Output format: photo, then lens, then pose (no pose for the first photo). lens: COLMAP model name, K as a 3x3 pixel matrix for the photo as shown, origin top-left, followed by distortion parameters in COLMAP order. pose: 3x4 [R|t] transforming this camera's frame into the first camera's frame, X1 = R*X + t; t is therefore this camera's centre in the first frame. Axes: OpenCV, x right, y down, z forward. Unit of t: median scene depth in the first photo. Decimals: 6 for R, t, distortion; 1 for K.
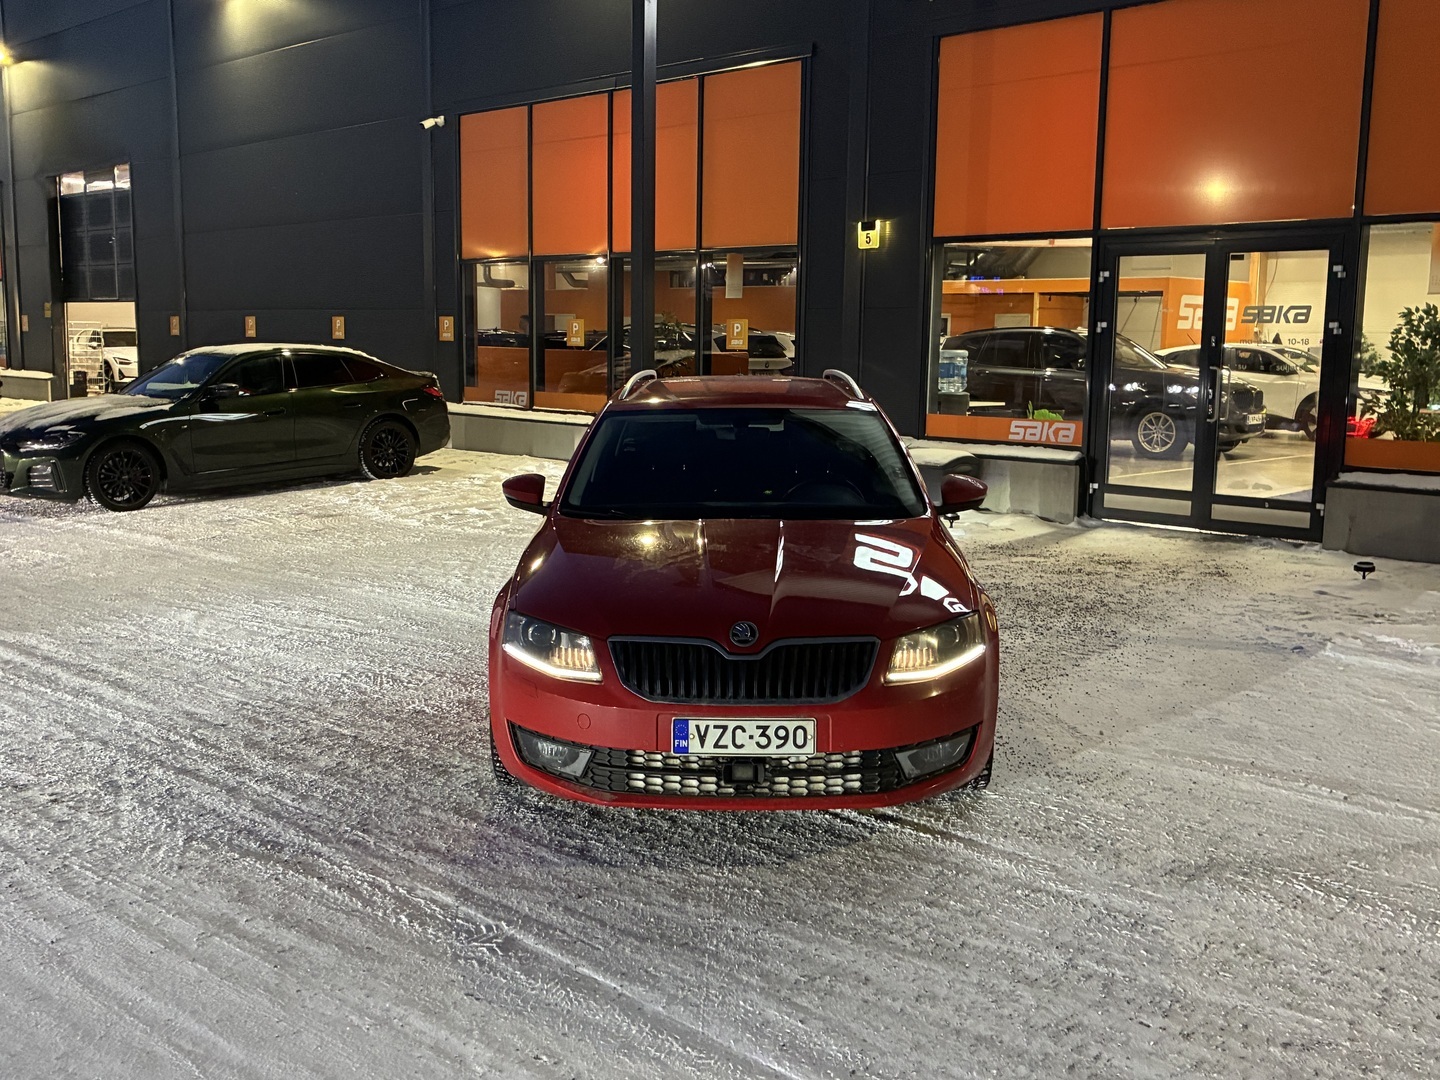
lens RADIAL K [[1393.1, 0, 711.7], [0, 1393.1, 538.8], [0, 0, 1]] dist [0.026858, -0.004613]
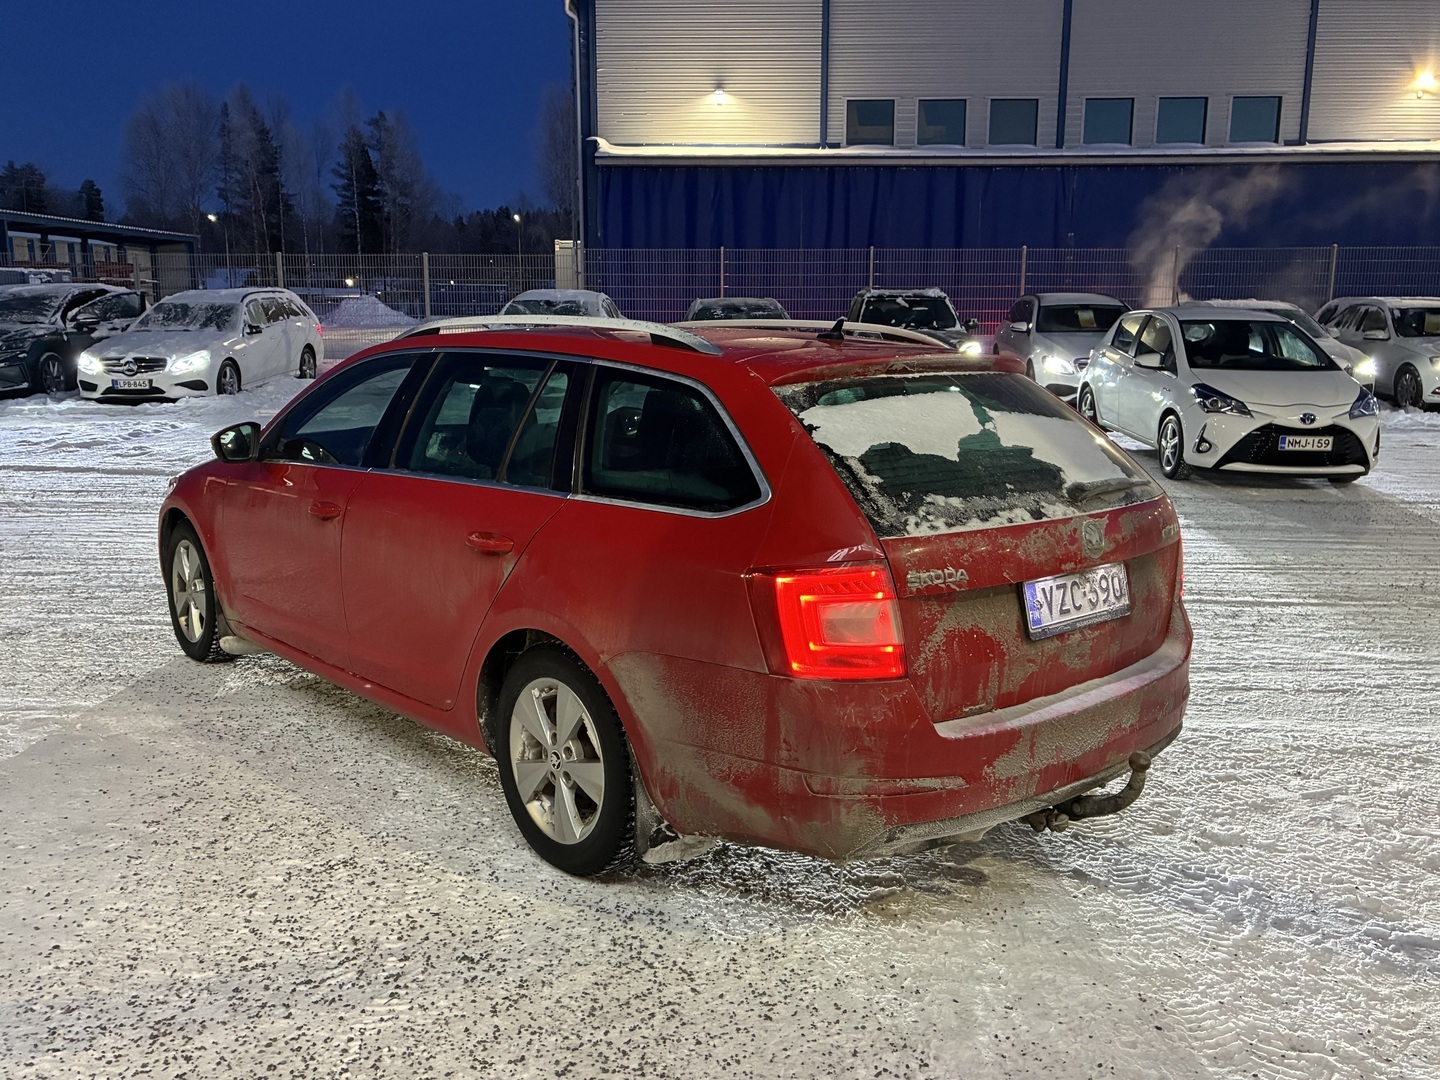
lens RADIAL K [[1240.0, 0, 720.0], [0, 1240.0, 540.0], [0, 0, 1]] dist [-0.009643, -0.003653]
pose [[-0.731651, 0.094289, -0.675127, 0.650227], [-0.107154, 0.962168, 0.250503, -0.258223], [0.673205, 0.255623, -0.693867, 2.326527]]
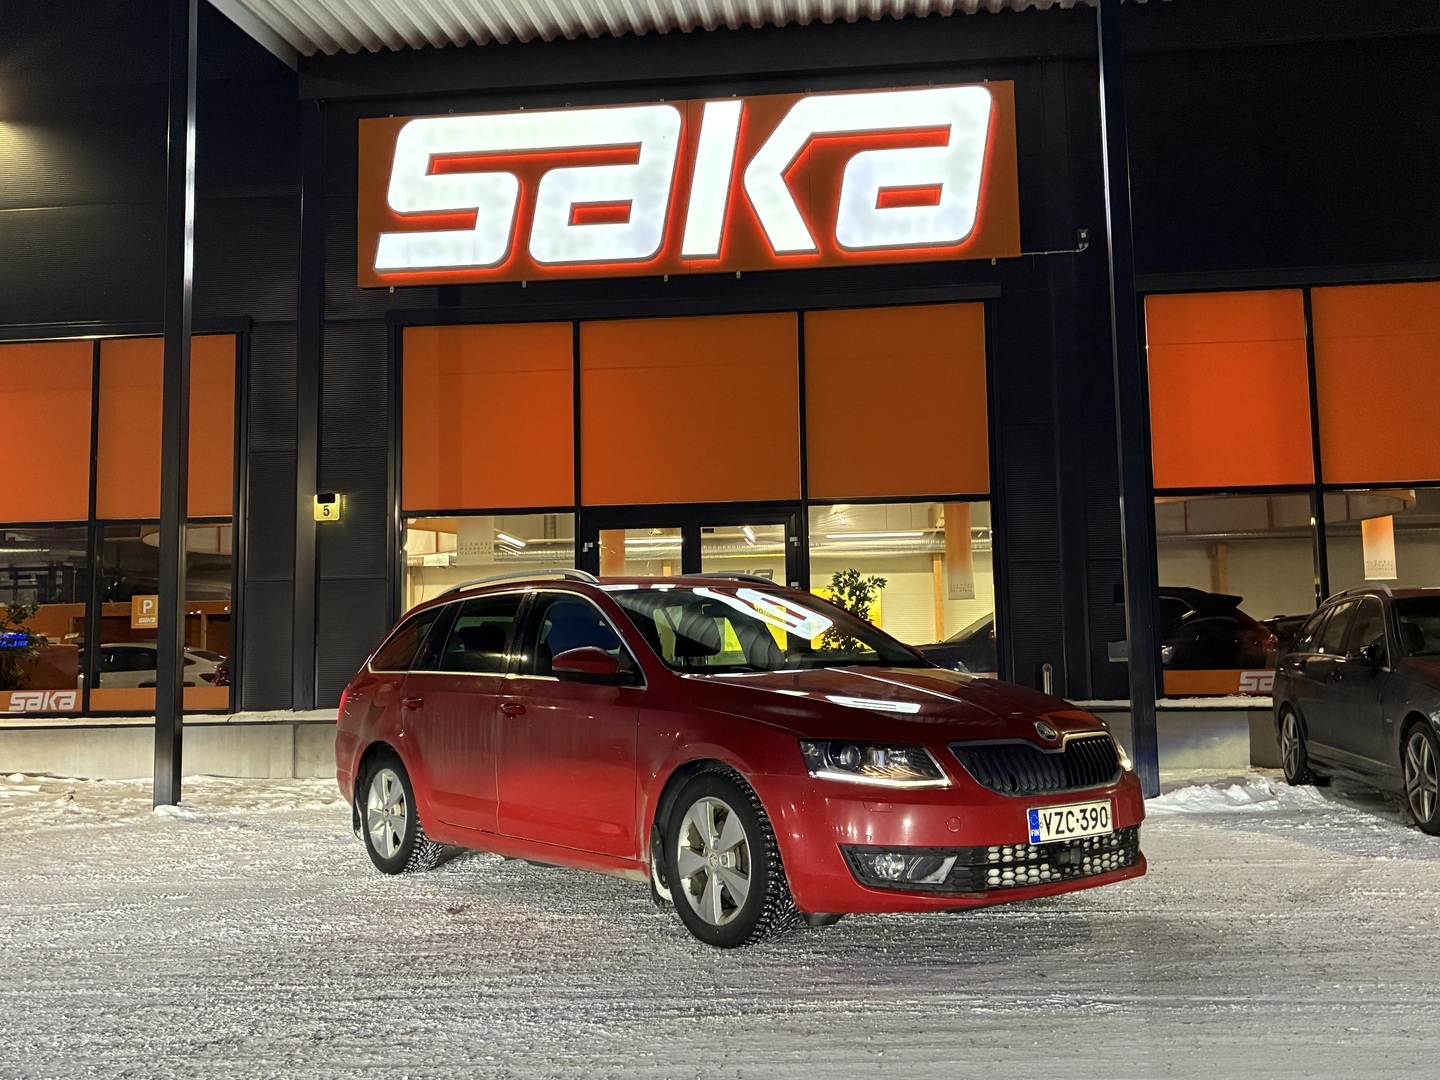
lens RADIAL K [[1393.1, 0, 711.7], [0, 1393.1, 538.8], [0, 0, 1]] dist [0.026858, -0.004613]
pose [[0.794150, 0.032935, 0.606829, -0.876032], [0.112902, 0.973152, -0.200571, 0.110086], [-0.597142, 0.227796, 0.769110, 0.244540]]
